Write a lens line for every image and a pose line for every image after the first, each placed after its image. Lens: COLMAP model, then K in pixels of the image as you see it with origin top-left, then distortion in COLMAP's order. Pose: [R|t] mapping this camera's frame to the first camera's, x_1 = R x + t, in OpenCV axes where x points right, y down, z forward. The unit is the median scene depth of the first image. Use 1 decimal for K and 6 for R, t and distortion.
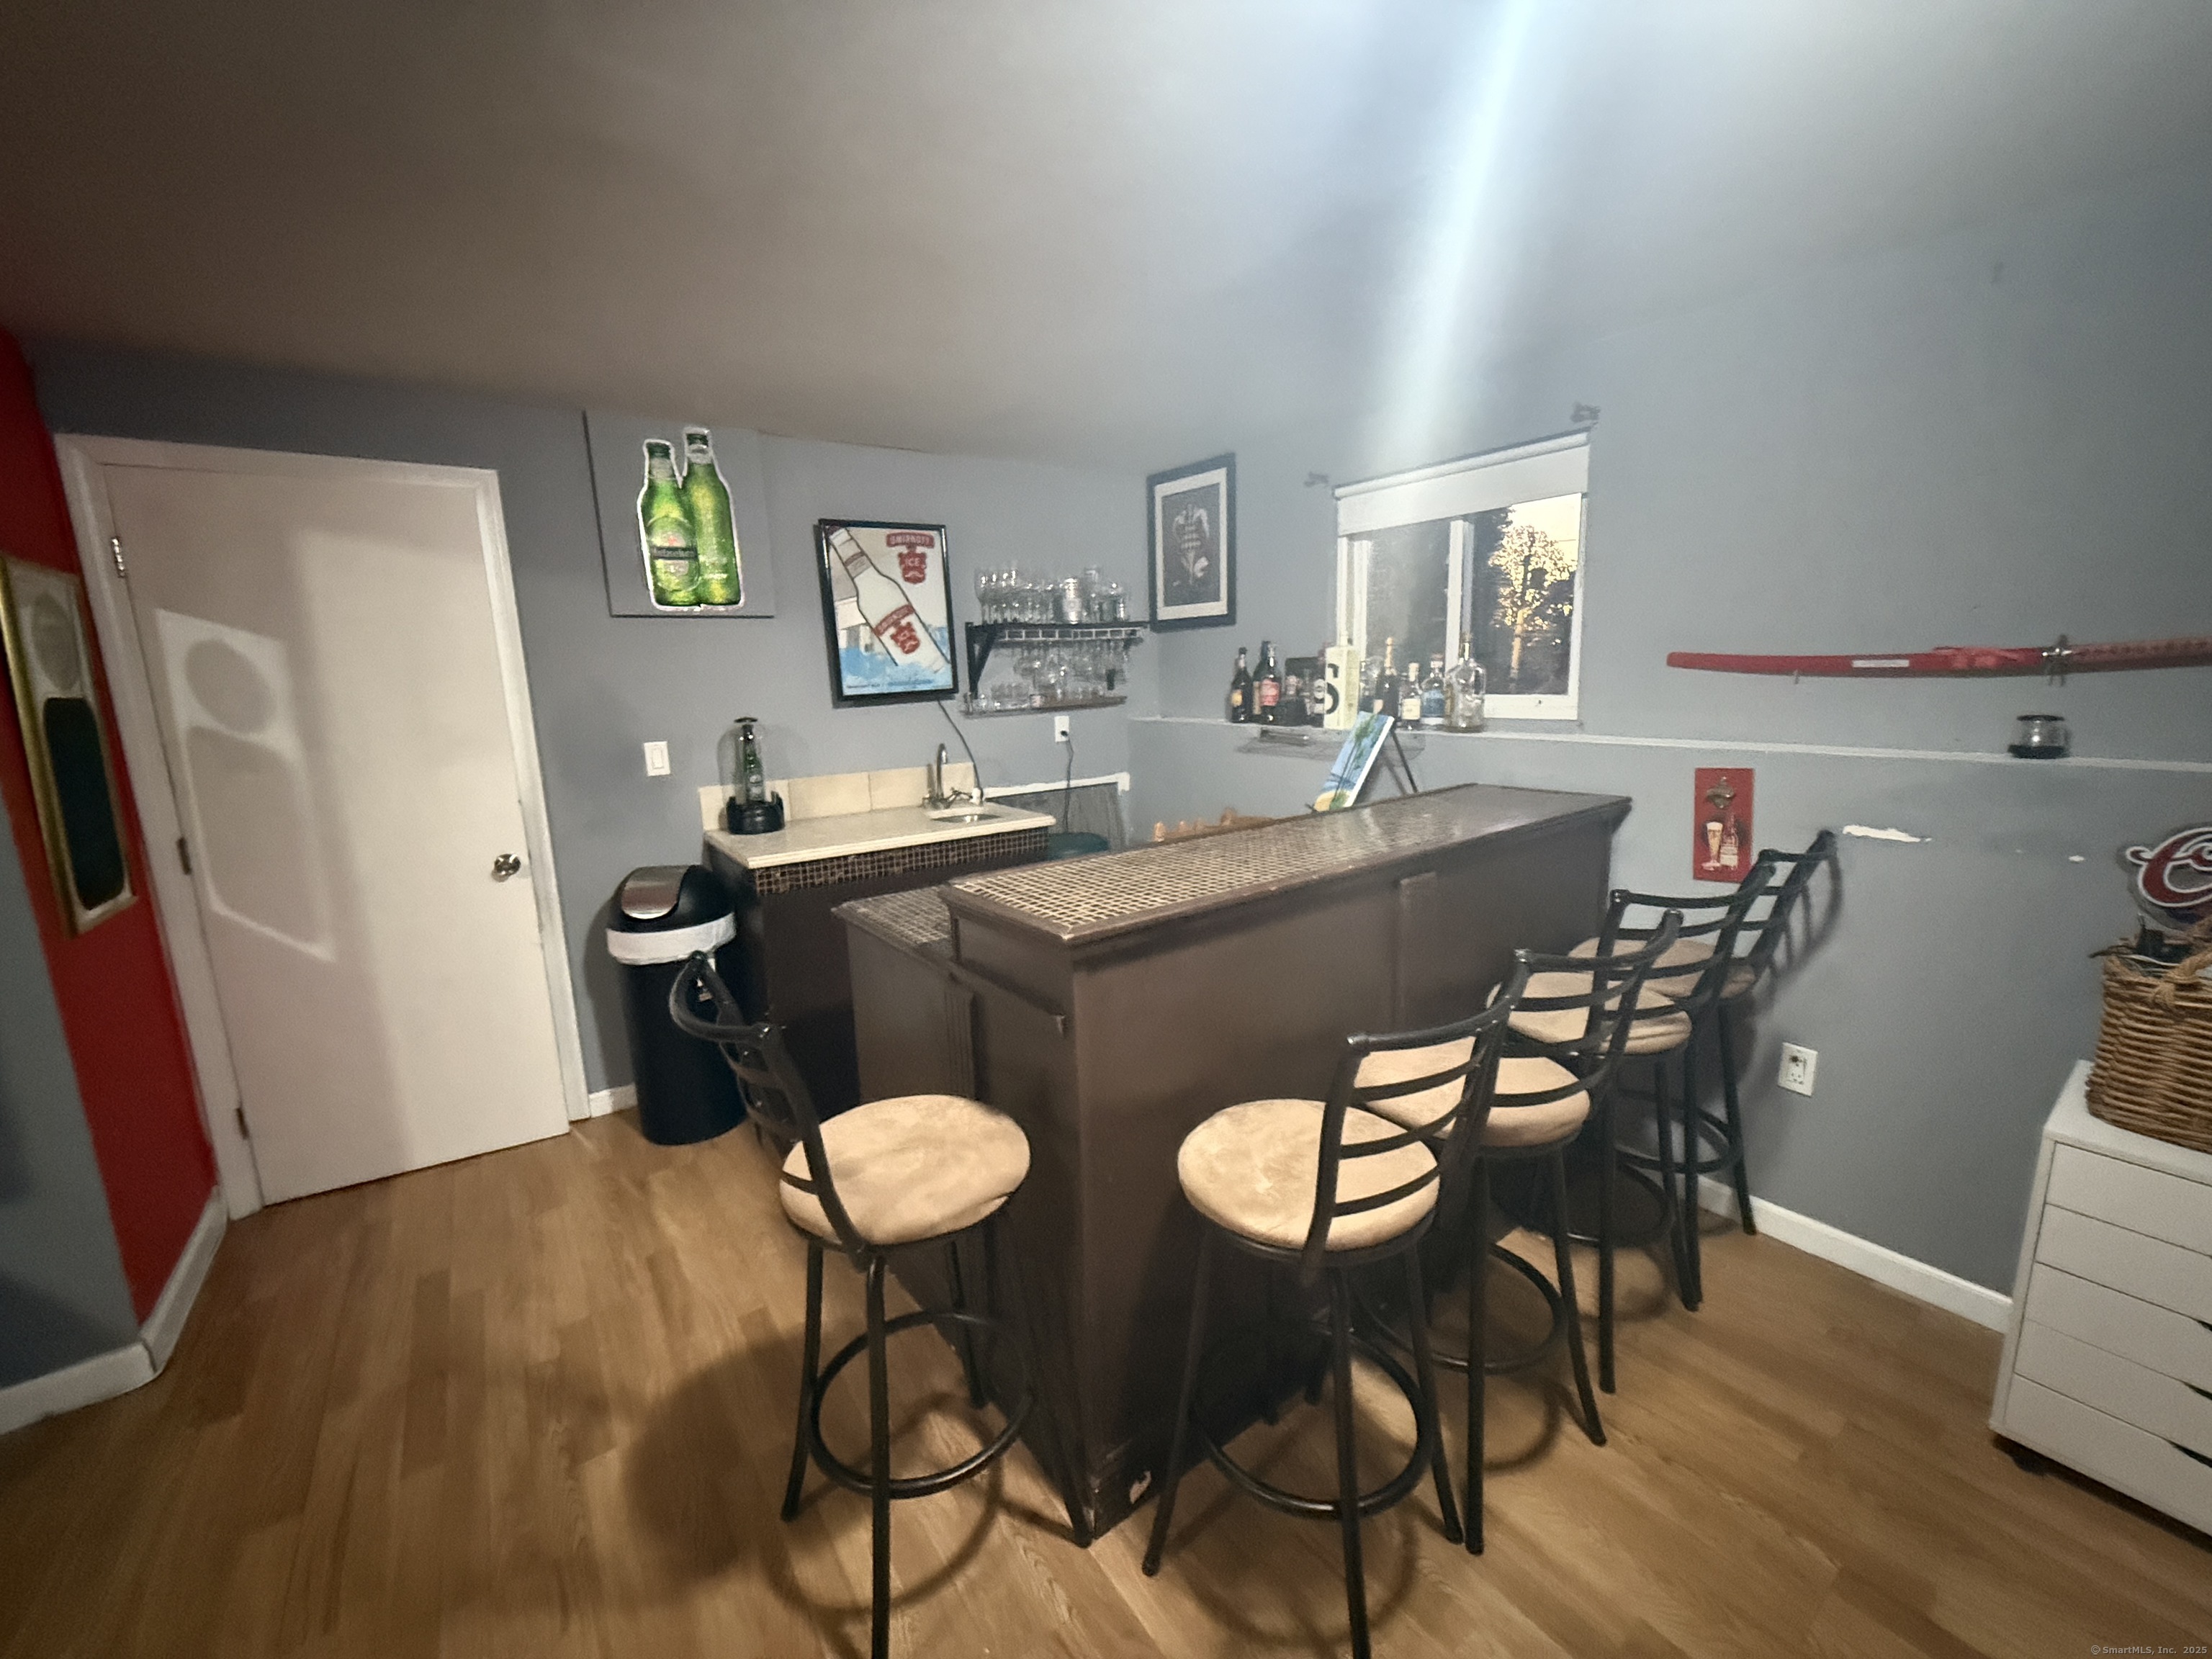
lens RADIAL K [[883.5, 0, 1110.4], [0, 883.5, 831.1], [0, 0, 1]] dist [-0.000167, -0.000317]
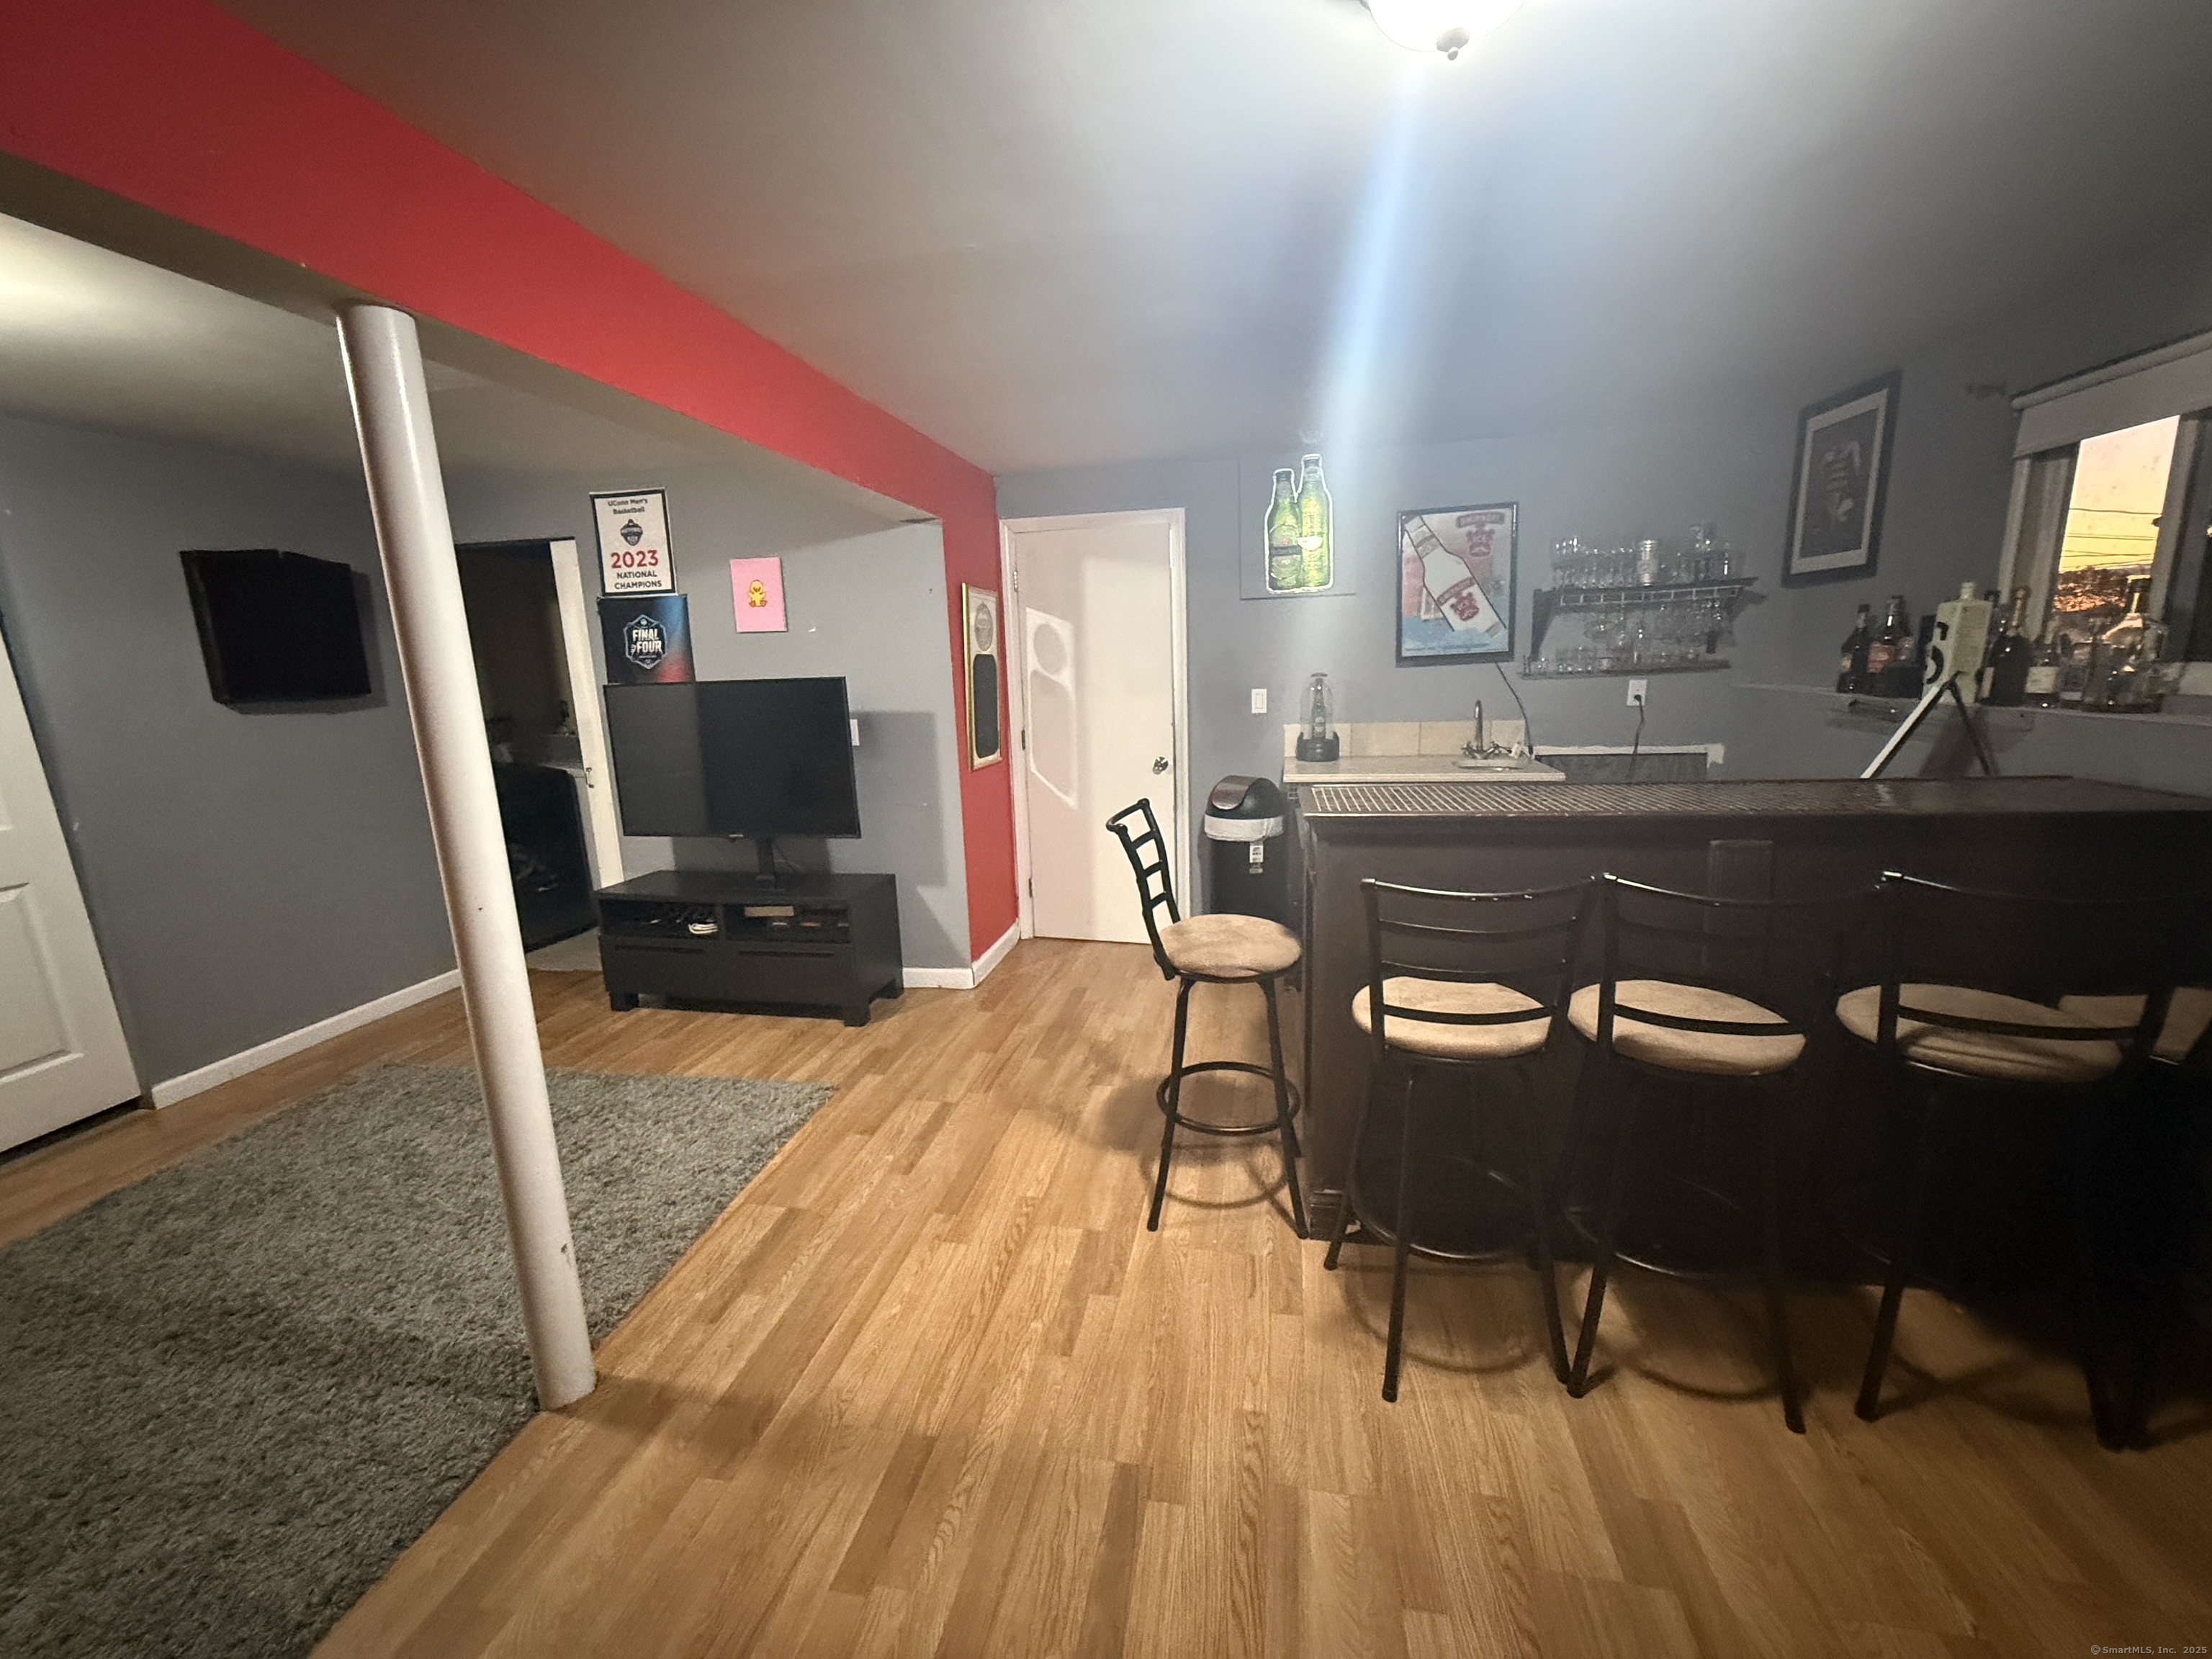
lens RADIAL K [[883.5, 0, 1111.6], [0, 883.5, 830.3], [0, 0, 1]] dist [-0.000167, -0.000317]
pose [[0.686639, 0.147786, -0.711819, 0.332556], [-0.118768, 0.988769, 0.090718, 0.019553], [0.717232, 0.022251, 0.696480, -0.126371]]
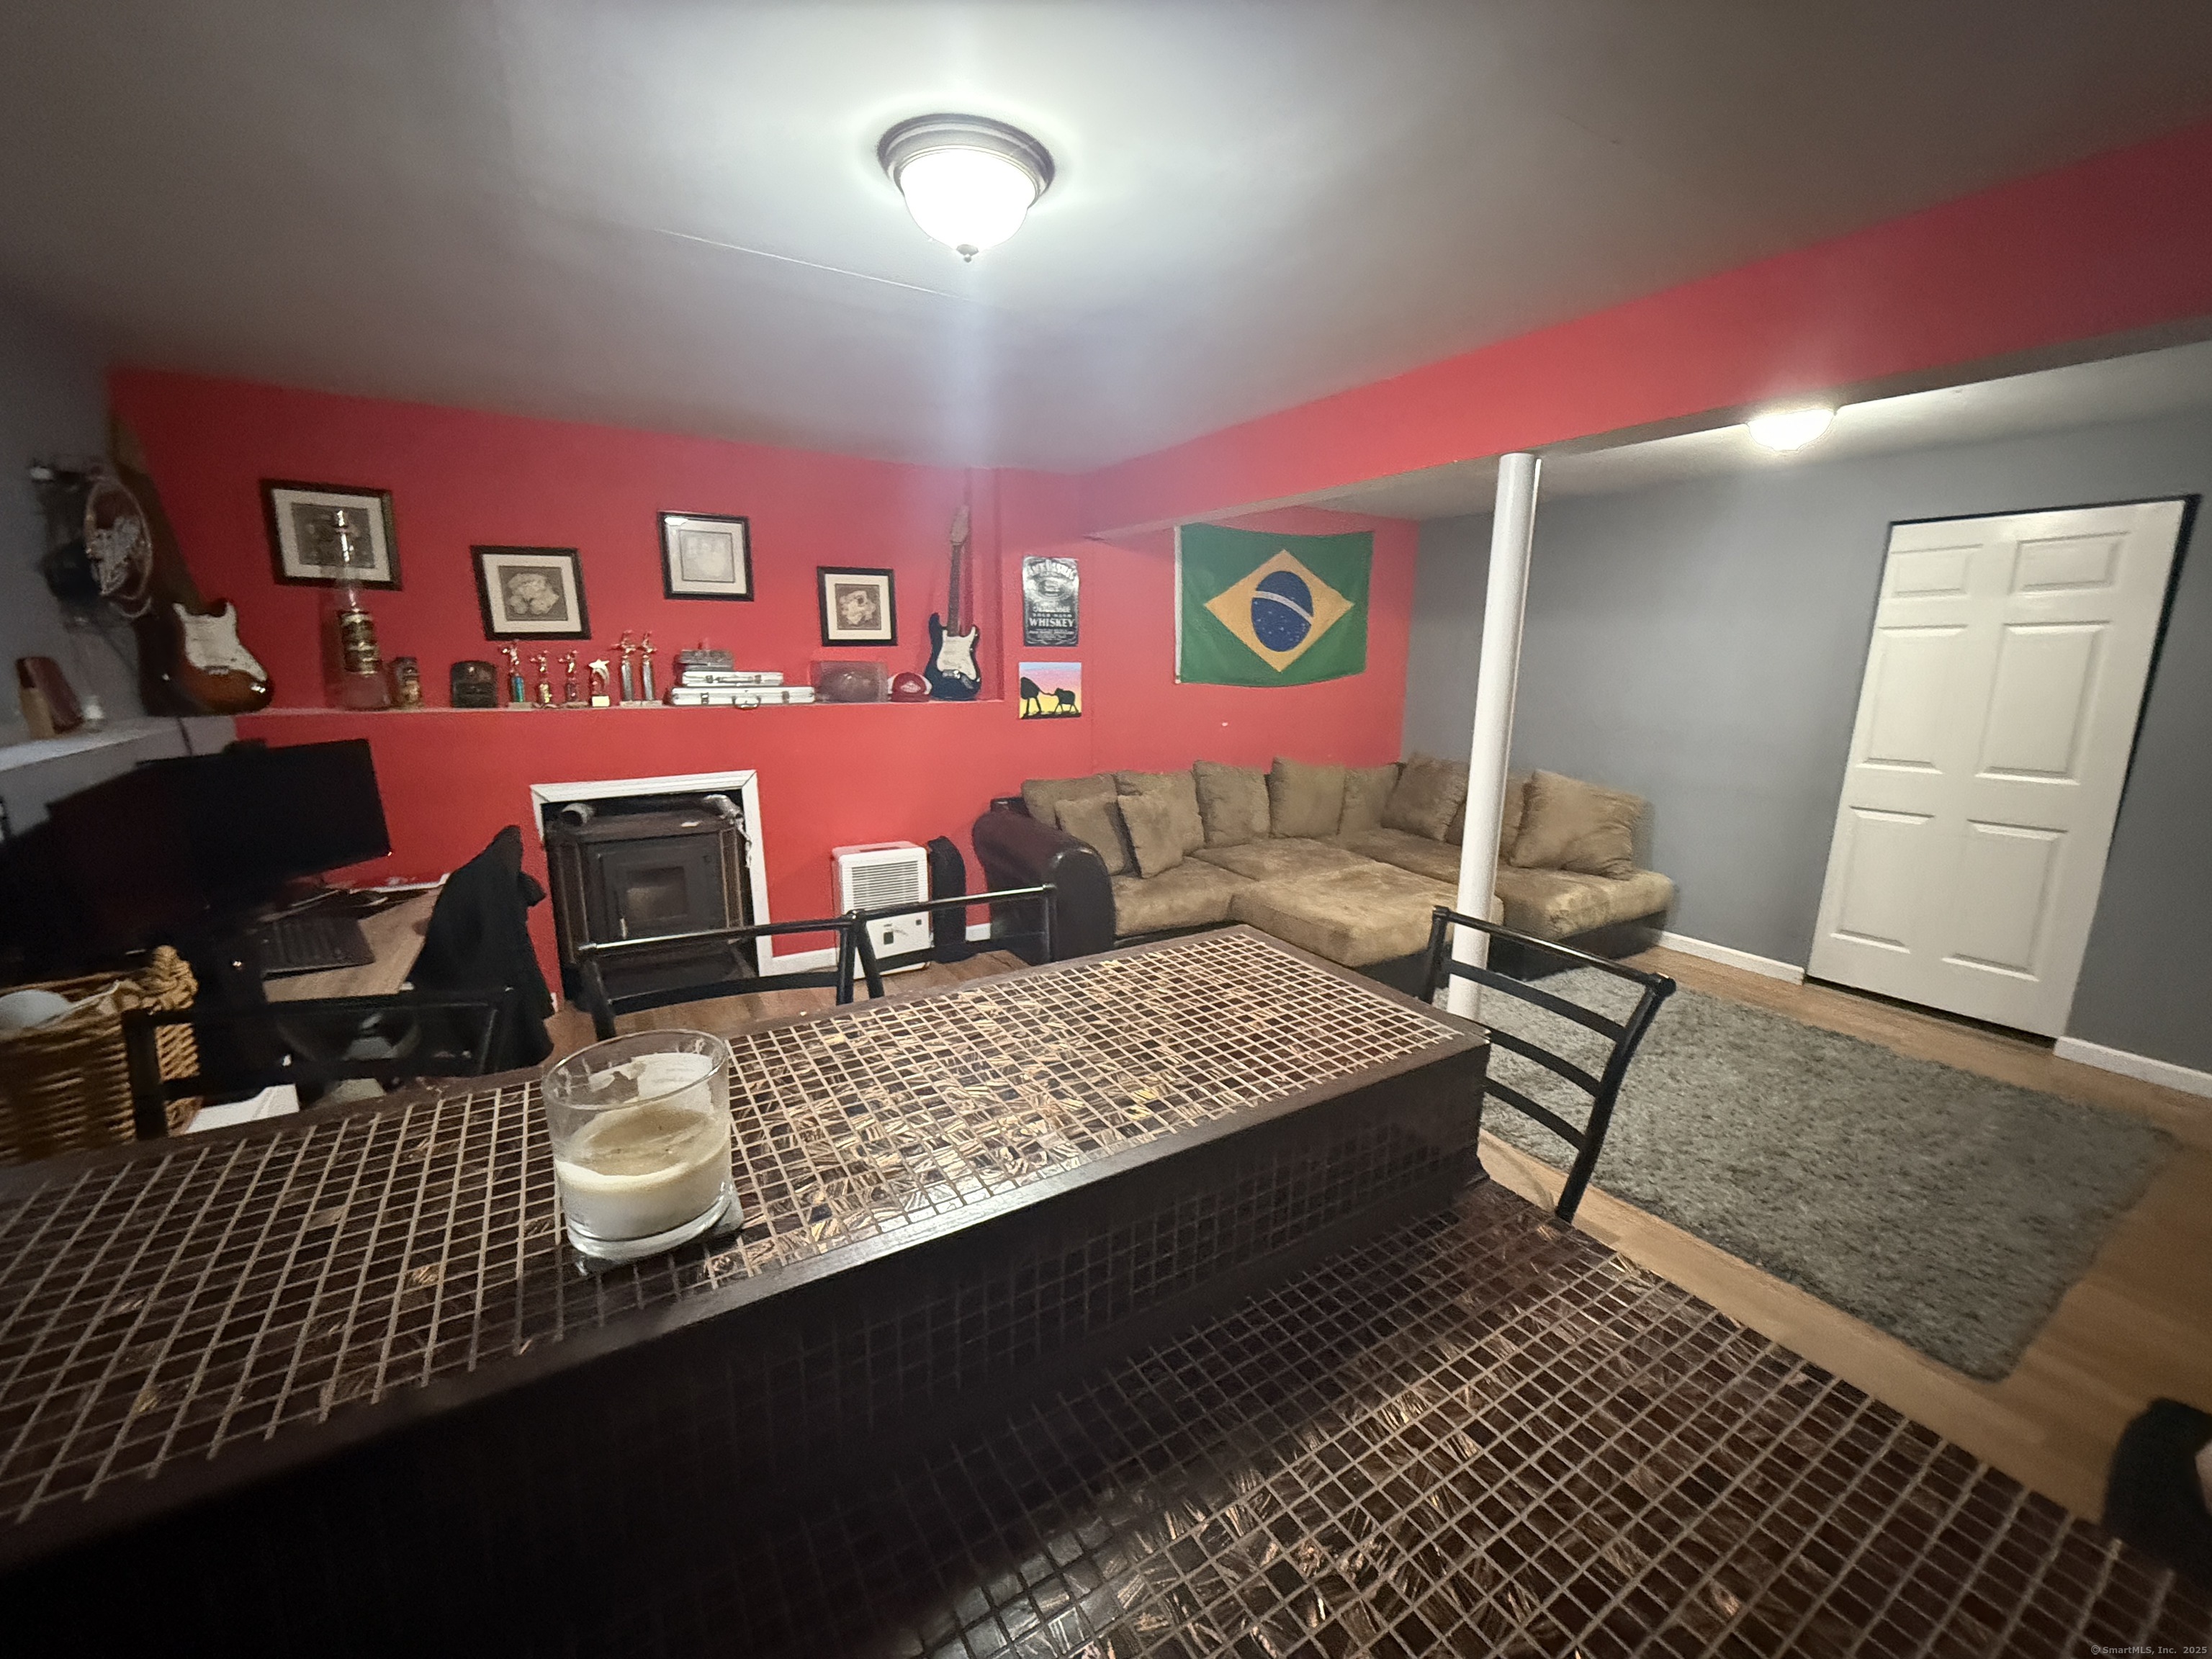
lens RADIAL K [[883.5, 0, 1107.7], [0, 883.5, 825.2], [0, 0, 1]] dist [-0.000167, -0.000317]
pose [[-0.997384, -0.005732, 0.072056, 0.024858], [0.021509, 0.928165, 0.371546, -0.159284], [-0.069010, 0.372124, -0.925614, 0.826625]]
